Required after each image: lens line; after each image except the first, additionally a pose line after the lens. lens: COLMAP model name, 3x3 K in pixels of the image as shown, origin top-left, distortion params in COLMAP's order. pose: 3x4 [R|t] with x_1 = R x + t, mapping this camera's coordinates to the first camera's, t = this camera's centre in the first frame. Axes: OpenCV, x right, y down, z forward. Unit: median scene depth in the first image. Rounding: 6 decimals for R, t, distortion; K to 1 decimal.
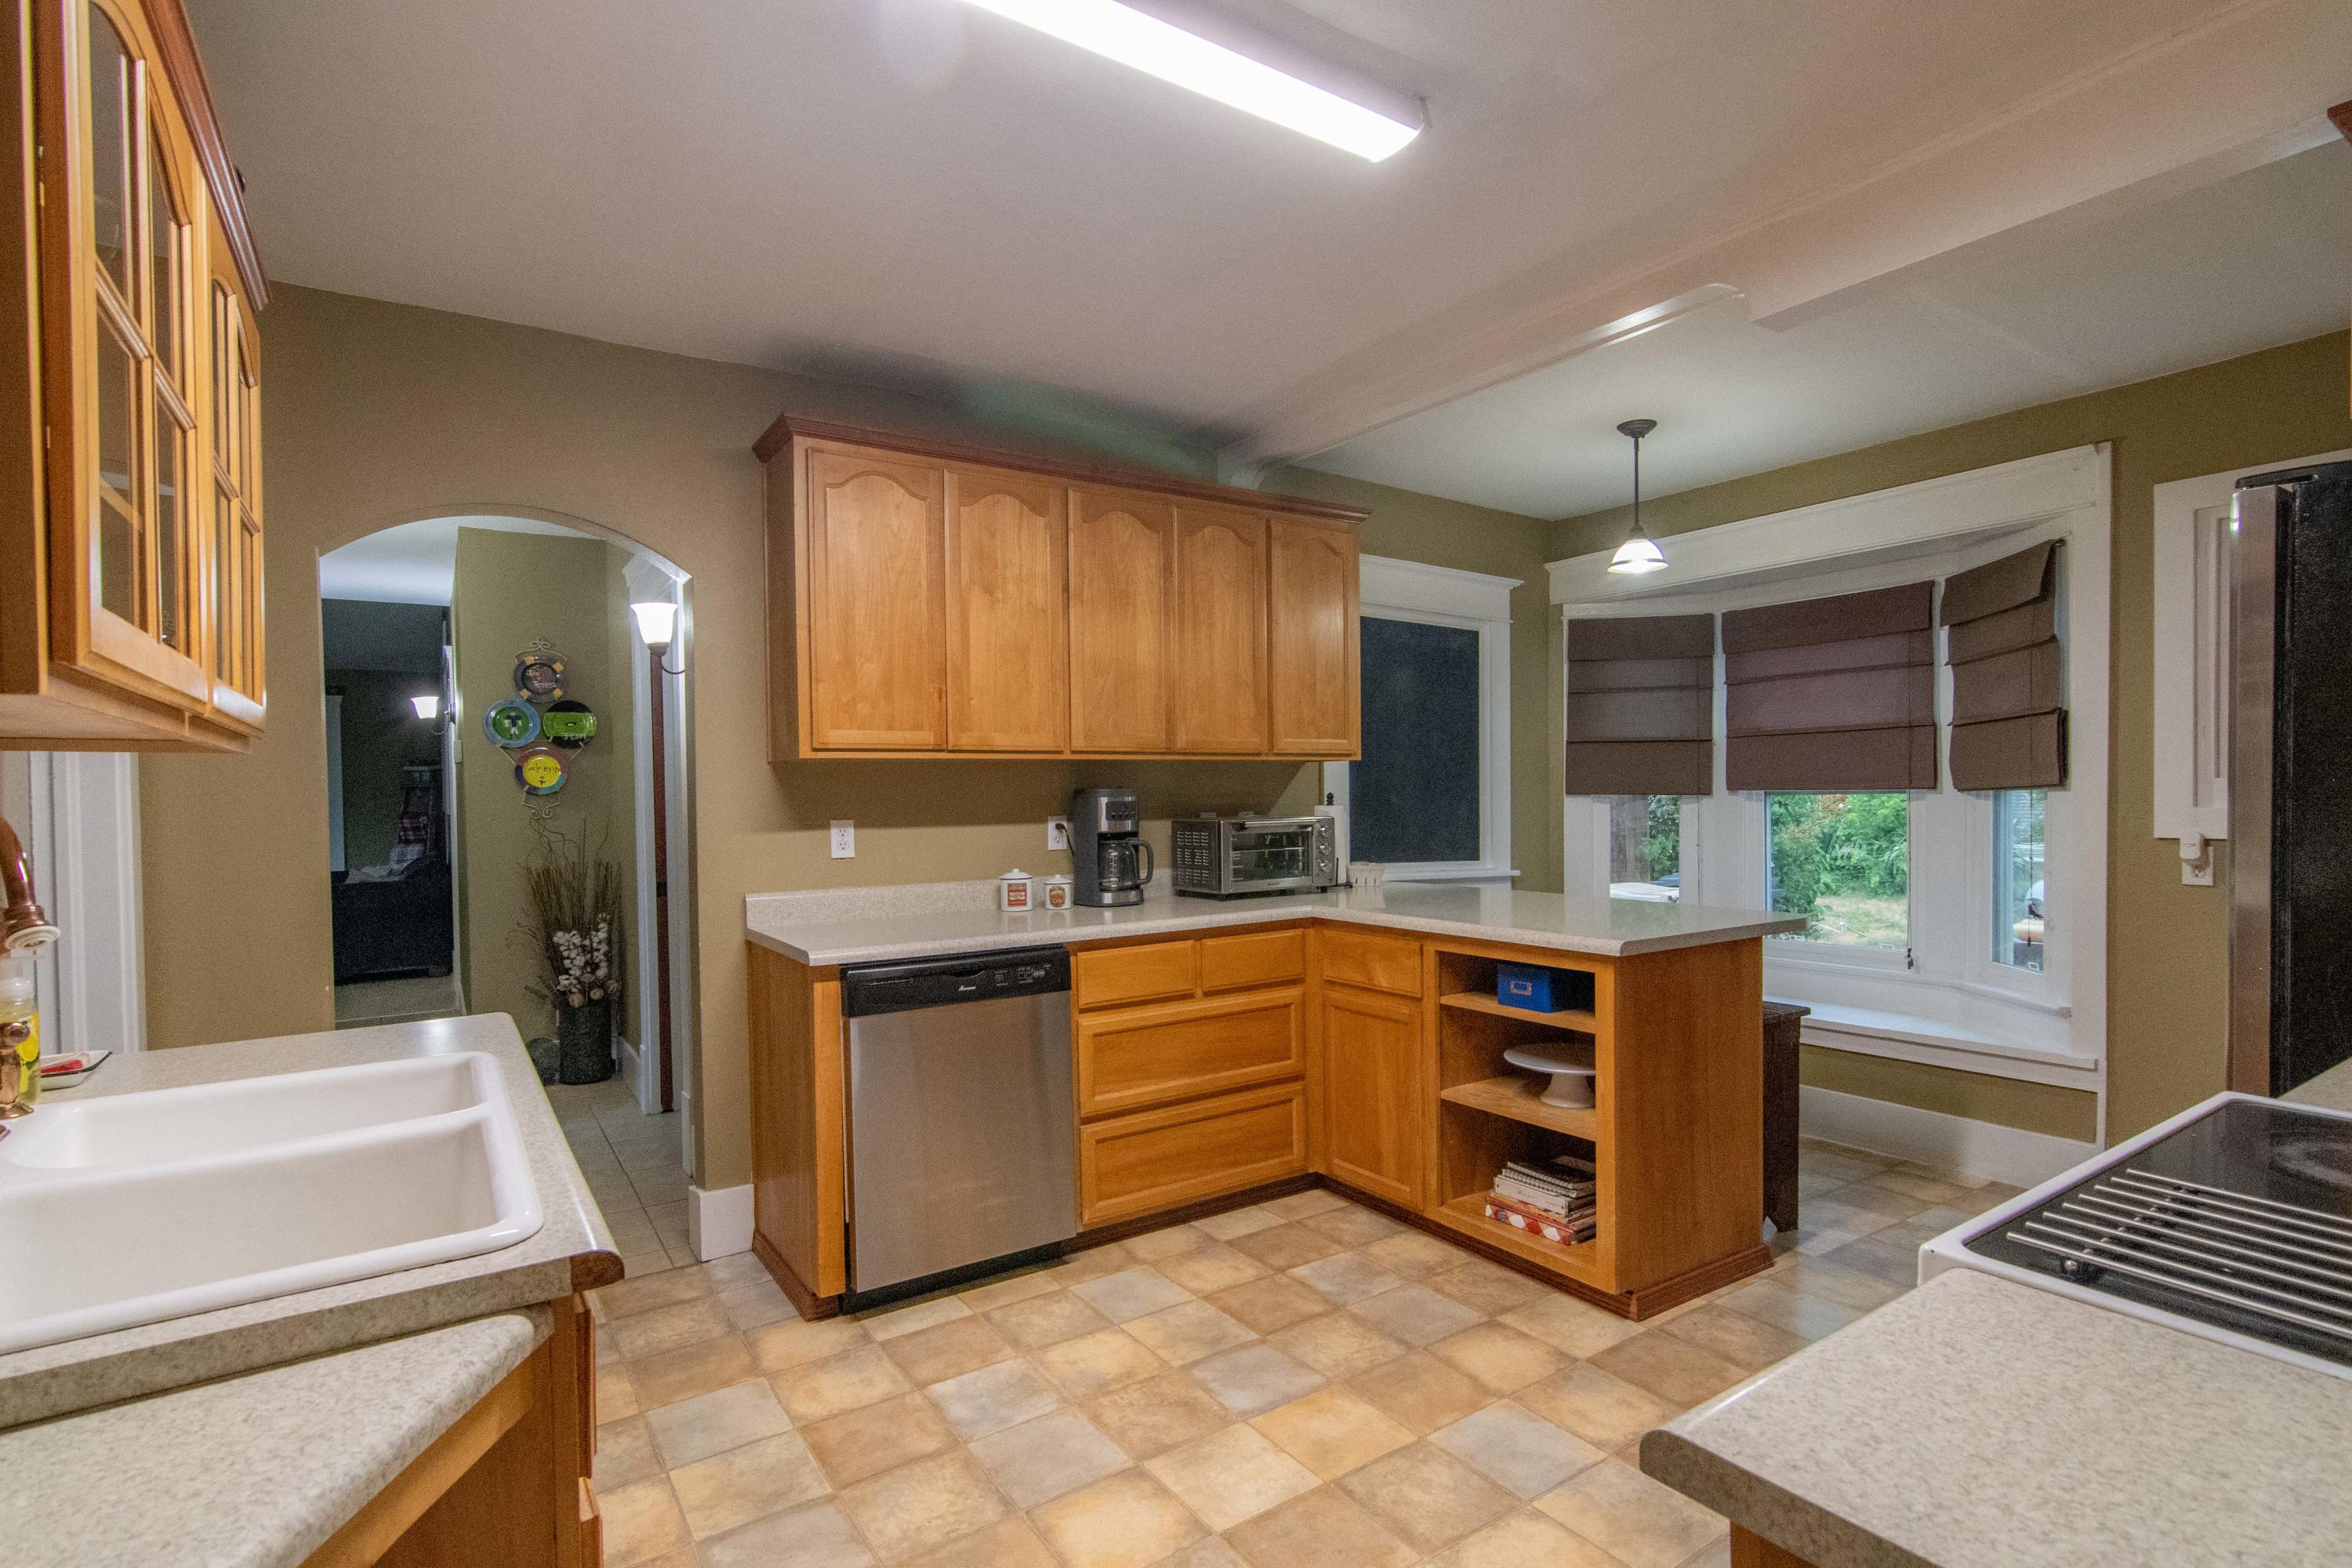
lens RADIAL K [[1128.6, 0, 1165.8], [0, 1128.6, 809.0], [0, 0, 1]] dist [-0.004203, 0.001687]
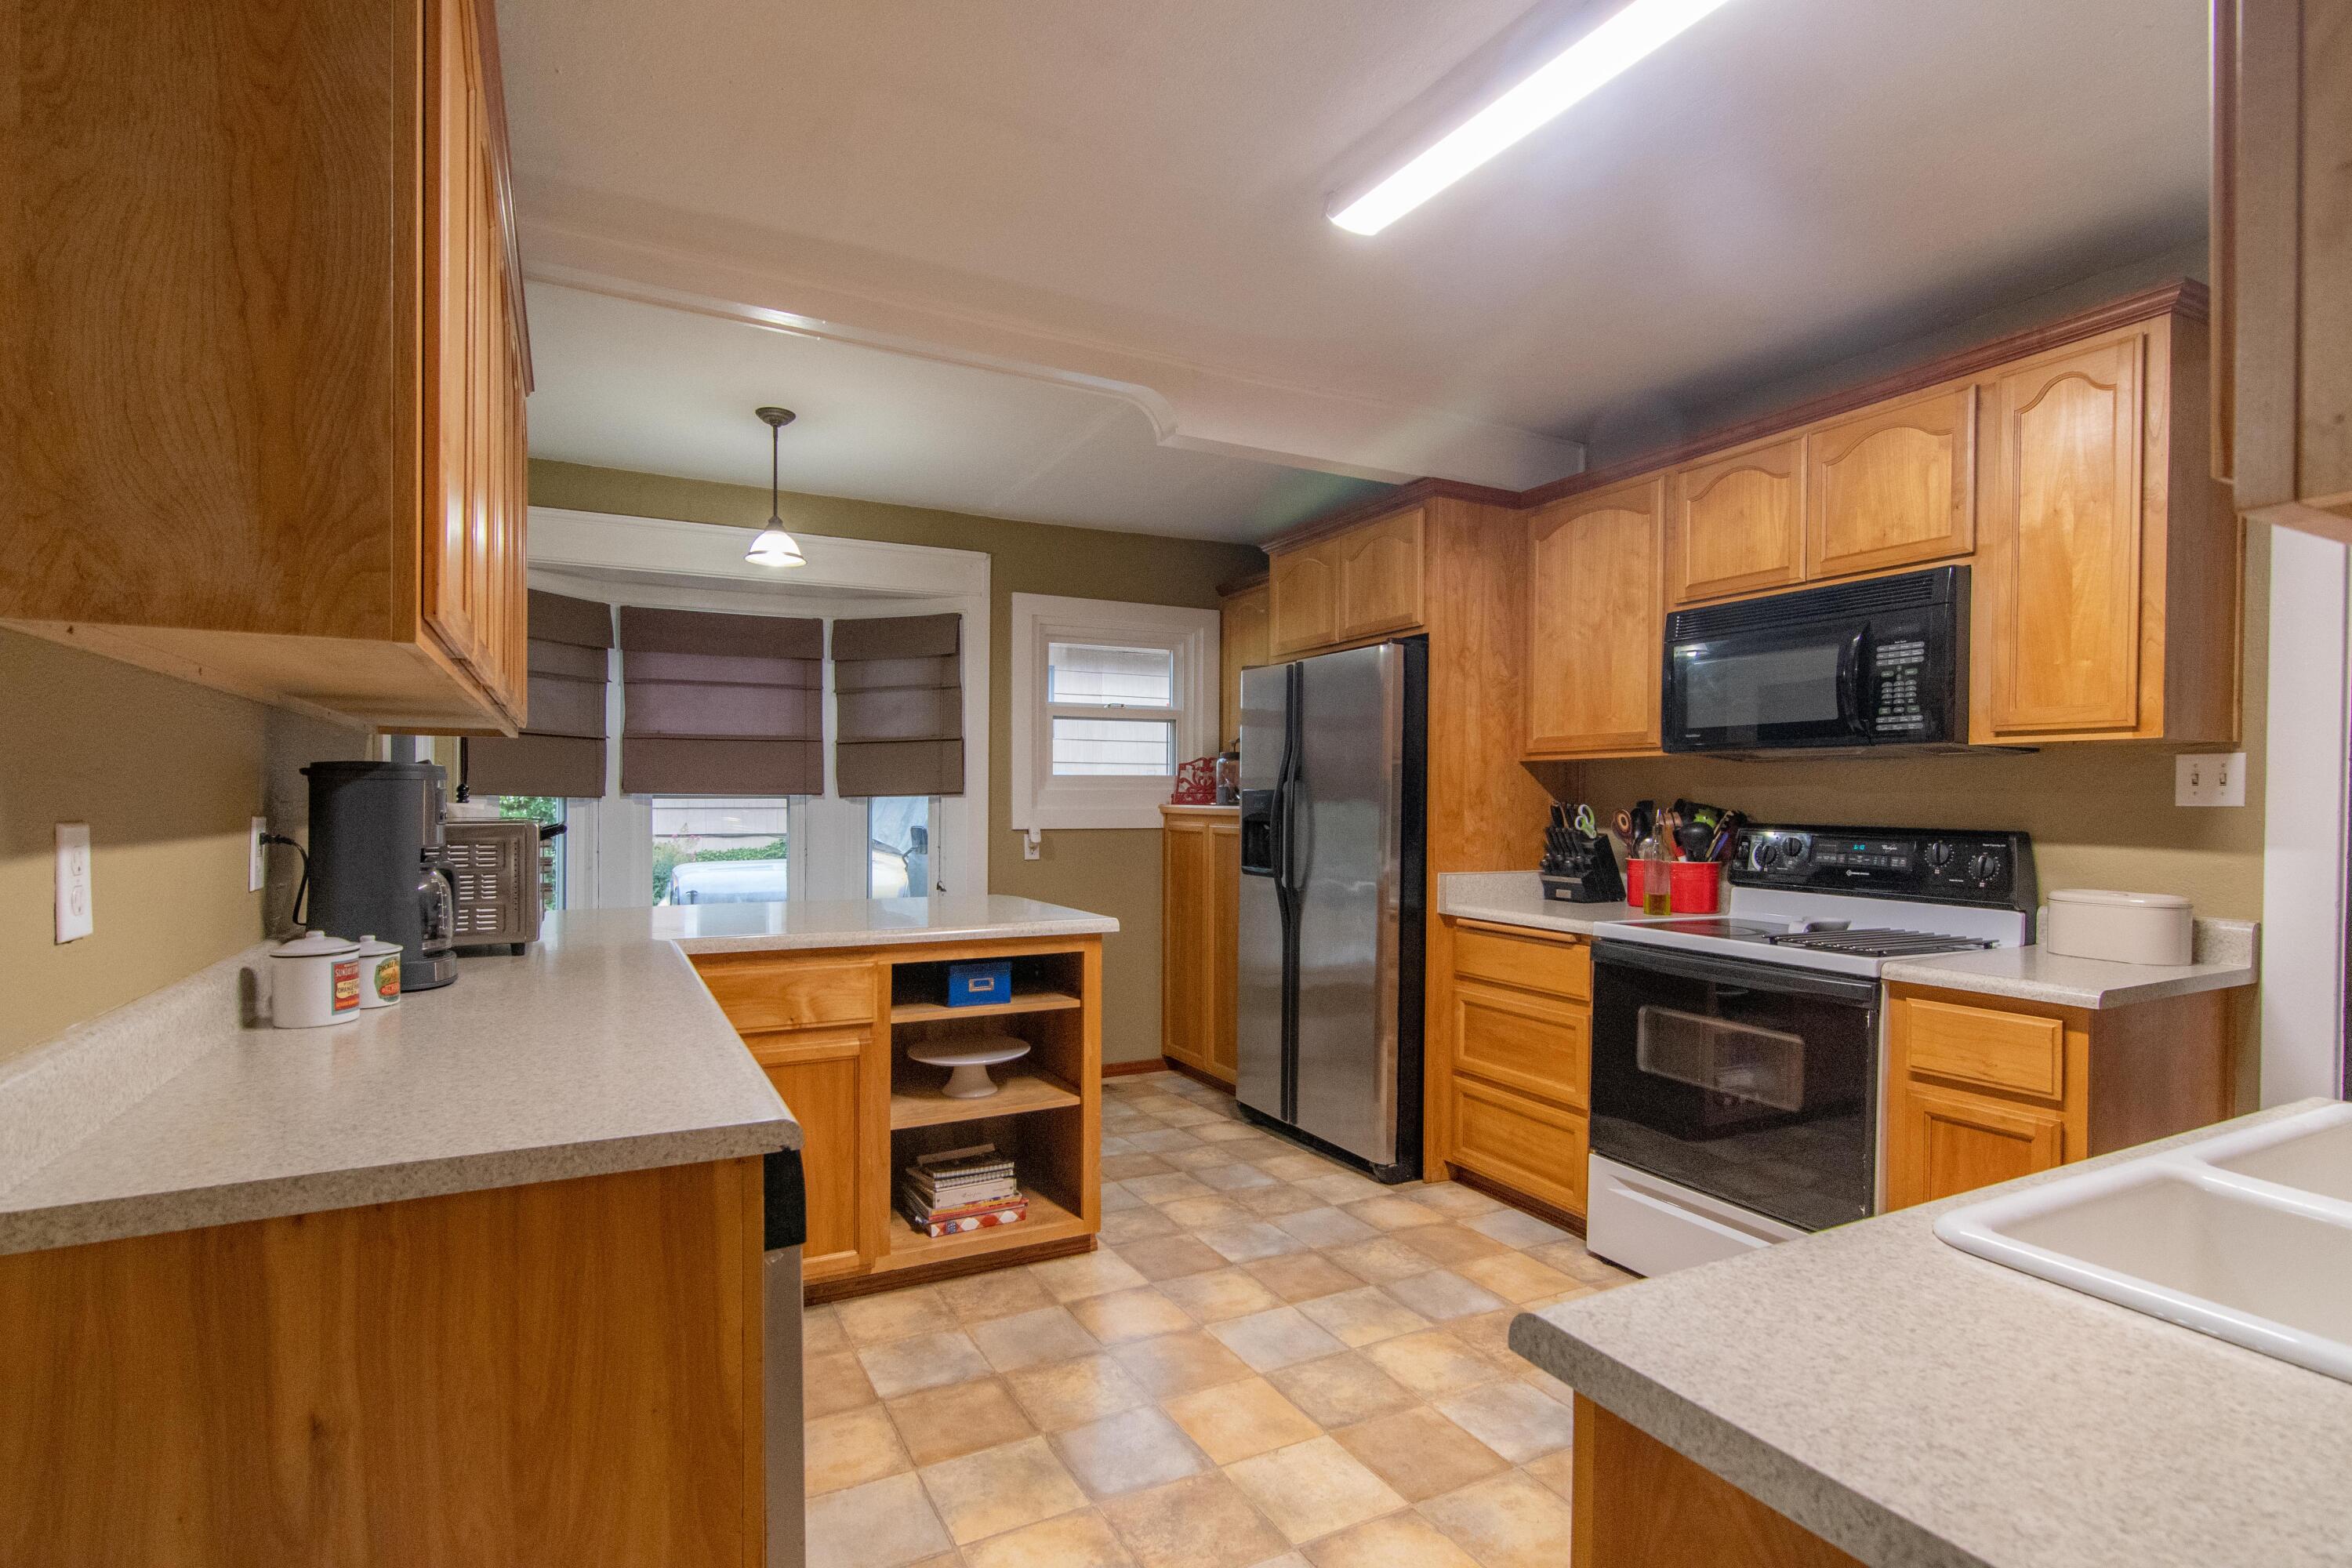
lens RADIAL K [[1128.6, 0, 1165.8], [0, 1128.6, 809.0], [0, 0, 1]] dist [-0.004203, 0.001687]
pose [[0.105144, 0.005524, 0.994442, -0.606822], [0.008092, 0.999947, -0.006410, 0.010275], [-0.994424, 0.008721, 0.105094, 0.674252]]
